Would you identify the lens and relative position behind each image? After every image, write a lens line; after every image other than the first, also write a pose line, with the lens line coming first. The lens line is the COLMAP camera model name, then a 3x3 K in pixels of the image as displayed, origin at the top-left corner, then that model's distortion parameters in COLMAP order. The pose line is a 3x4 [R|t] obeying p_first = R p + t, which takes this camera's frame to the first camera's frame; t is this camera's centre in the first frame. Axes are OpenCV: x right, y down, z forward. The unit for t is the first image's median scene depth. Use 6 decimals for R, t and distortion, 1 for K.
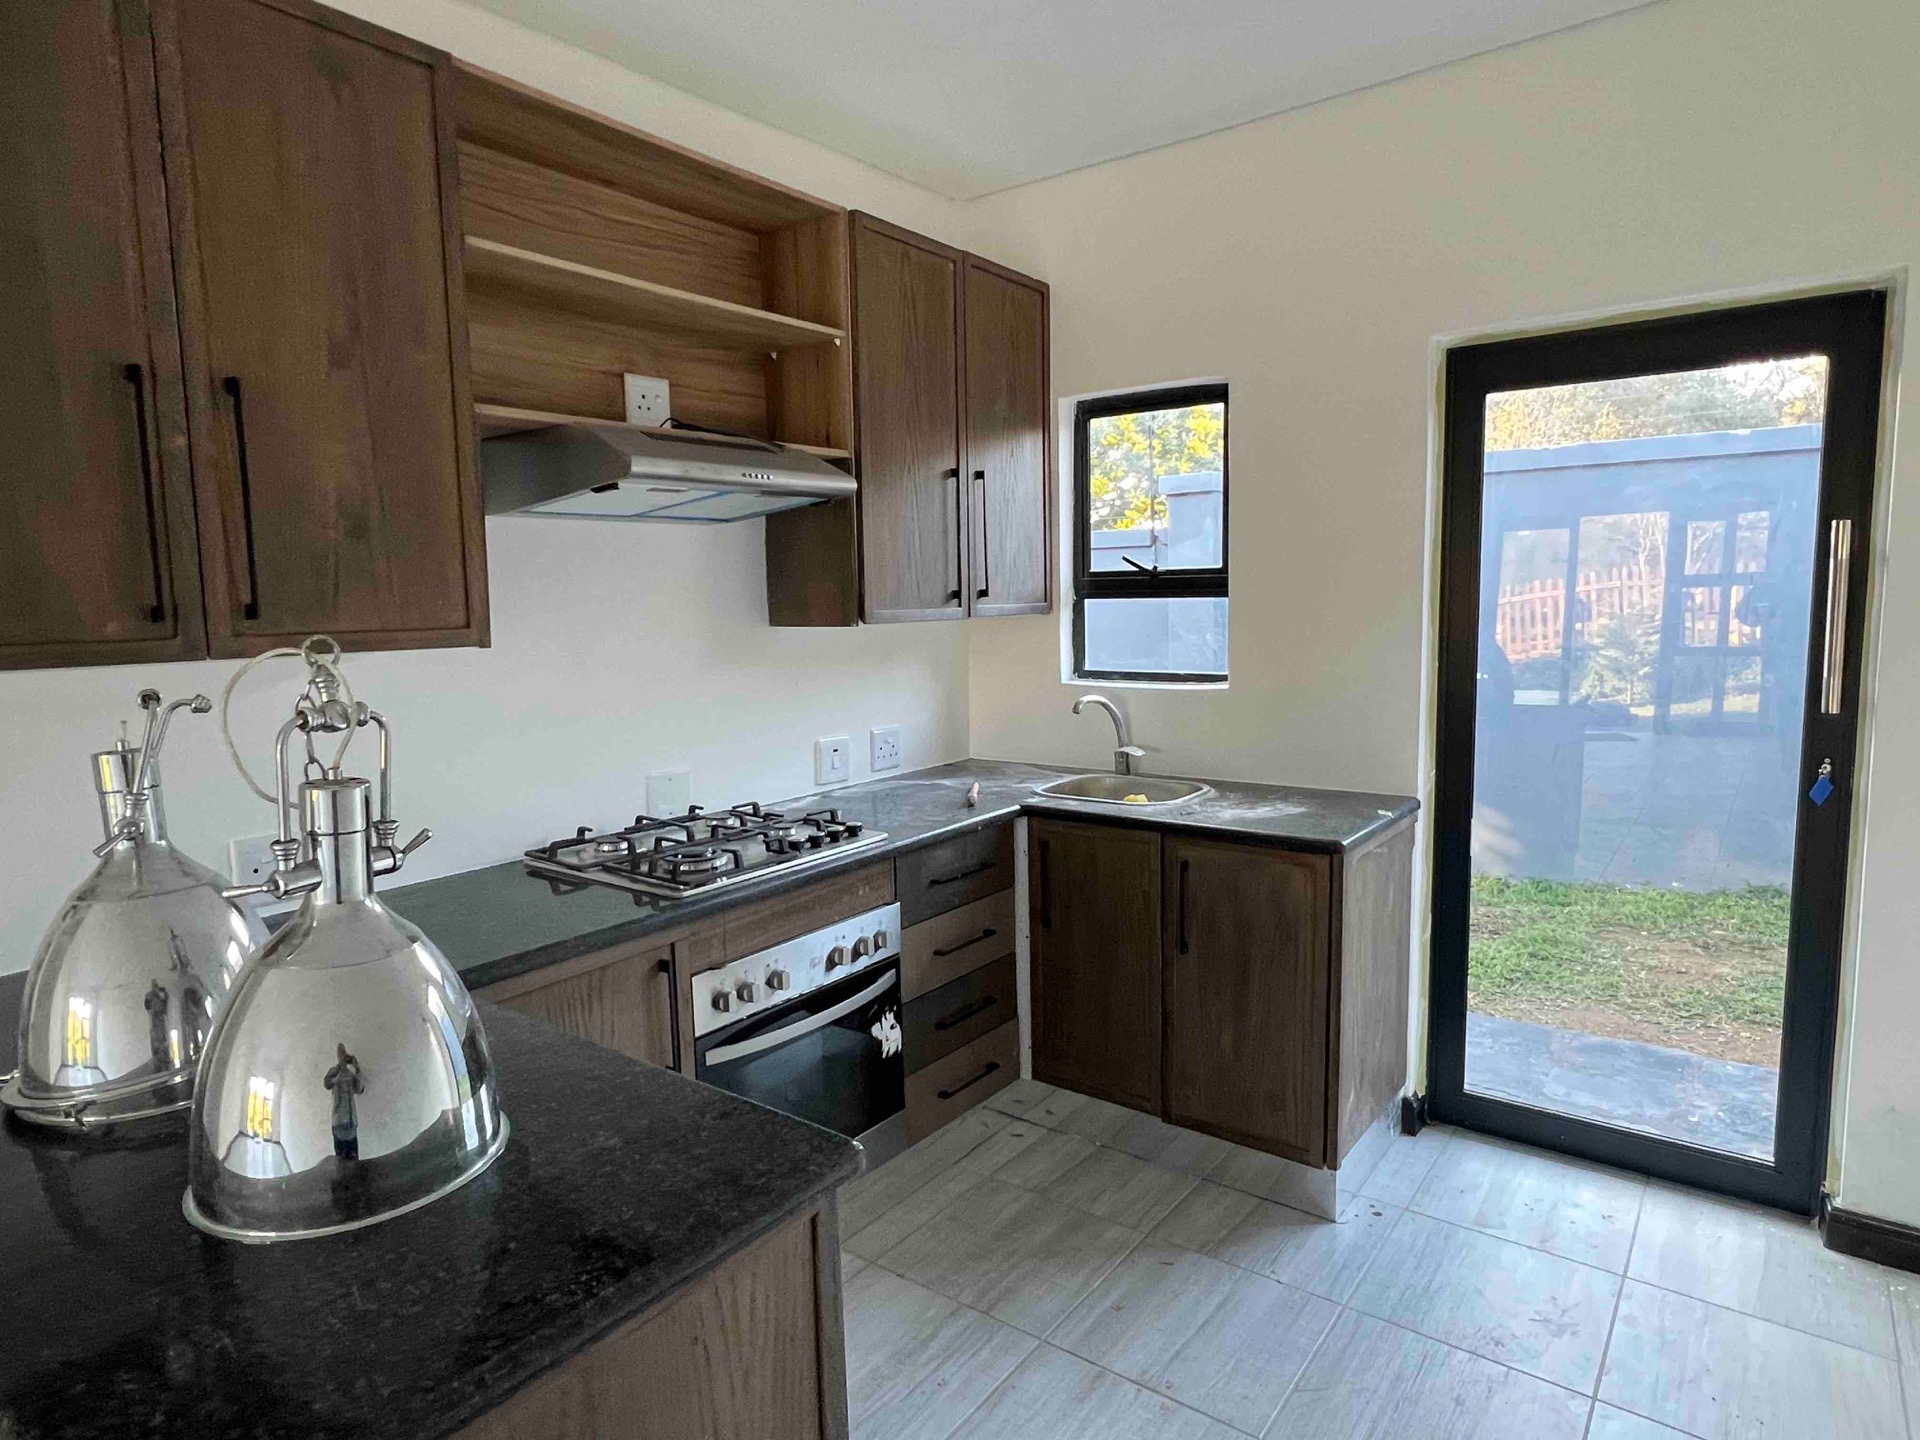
lens RADIAL K [[1094.8, 0, 959.5], [0, 1094.8, 721.0], [0, 0, 1]] dist [-0.001206, 0.000942]
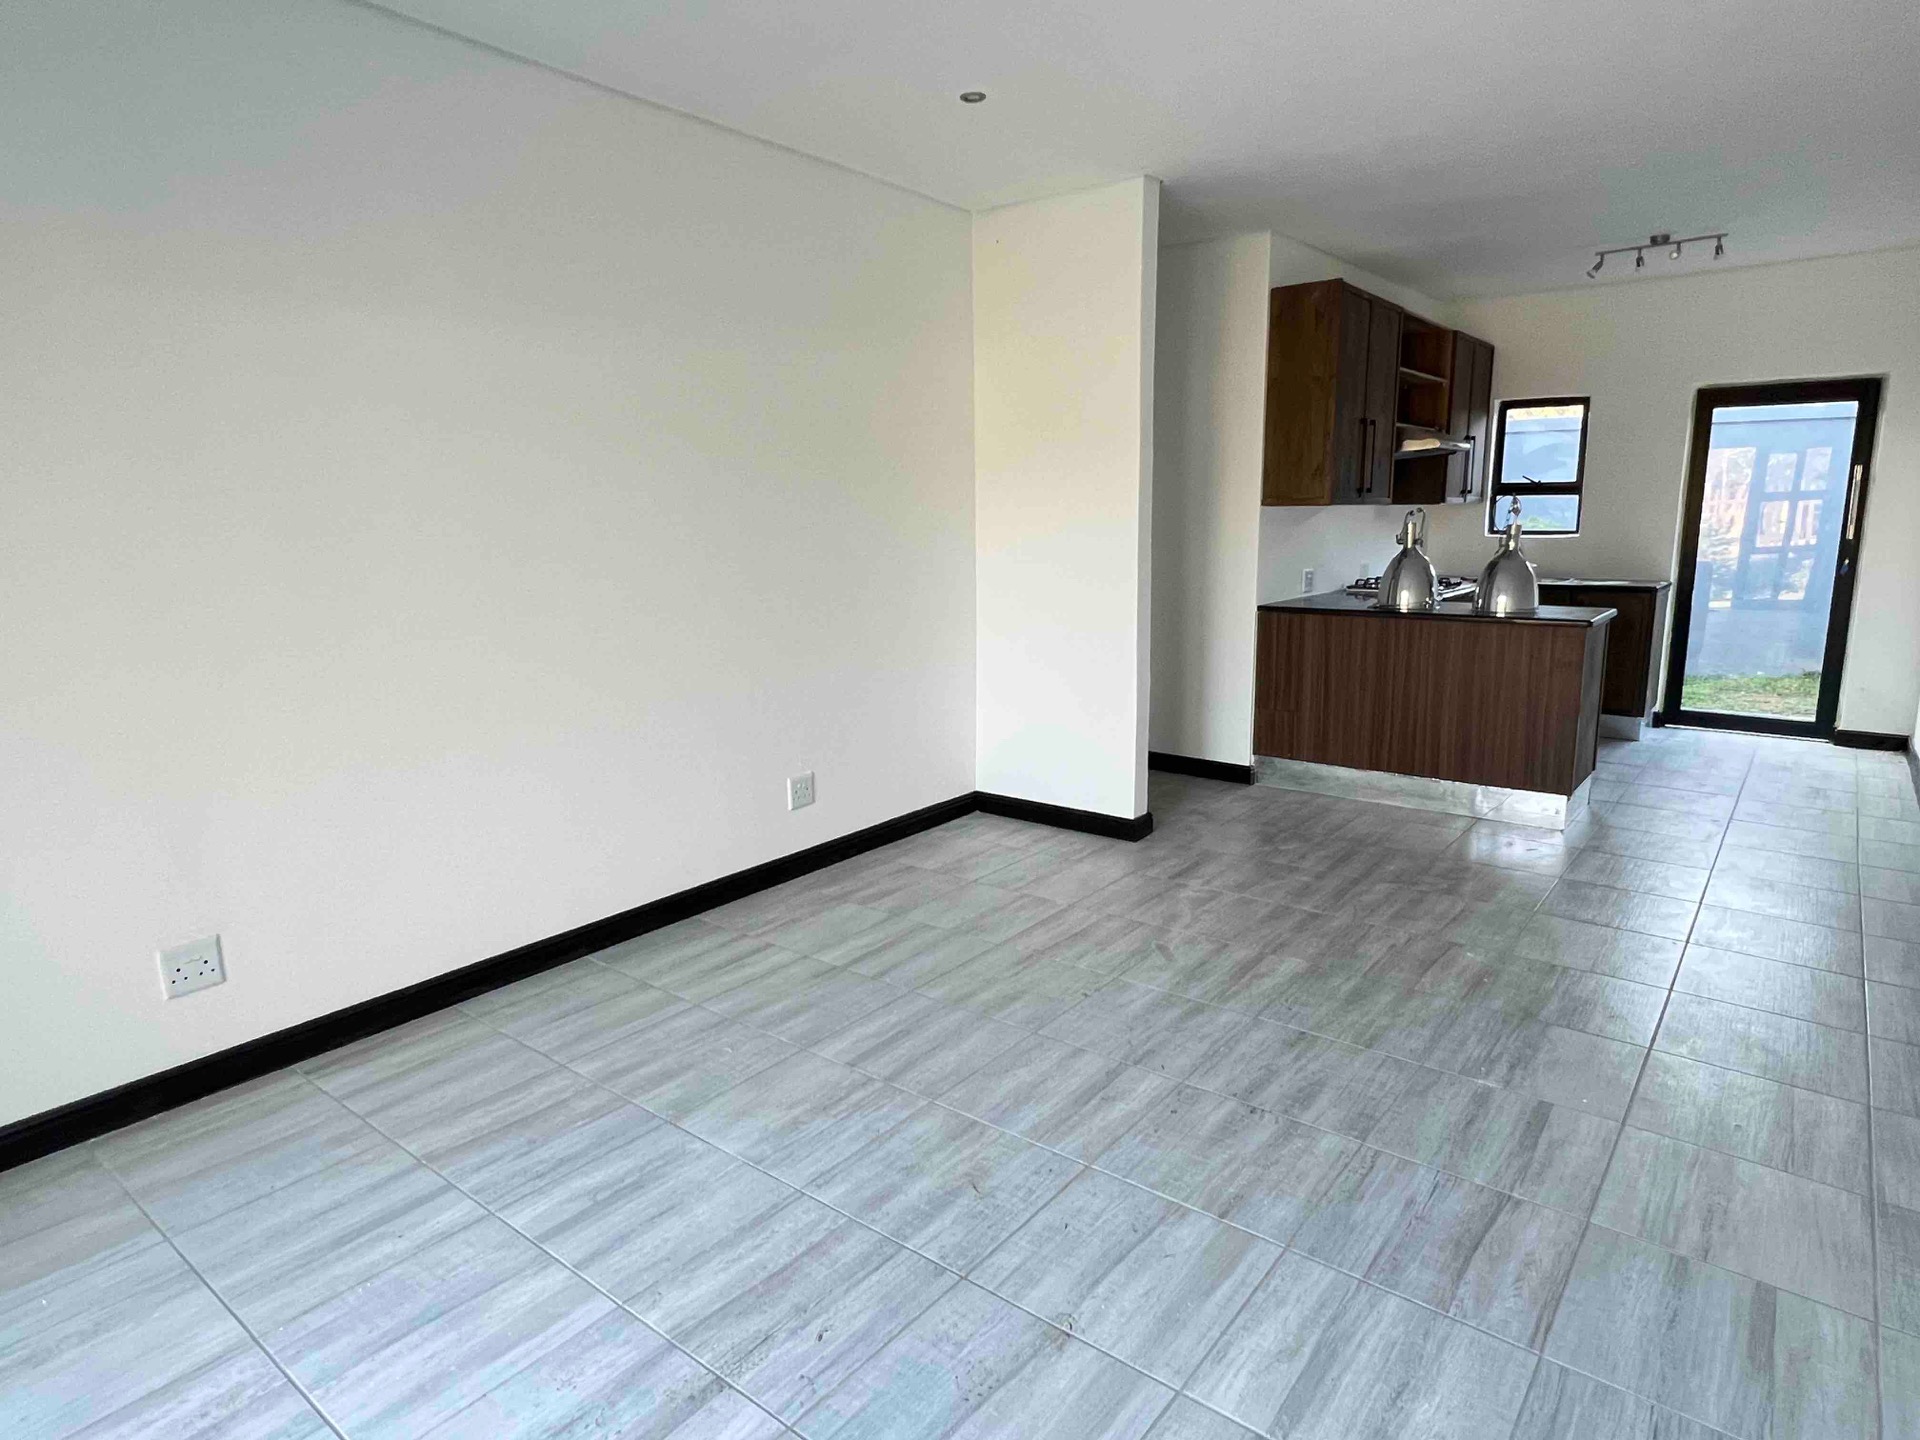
lens RADIAL K [[1094.8, 0, 962.1], [0, 1094.8, 709.6], [0, 0, 1]] dist [-0.001206, 0.000942]
pose [[0.999647, 0.015336, -0.021683, -0.988703], [-0.013867, 0.997700, 0.066353, 0.198752], [0.022650, -0.066029, 0.997561, -1.318410]]
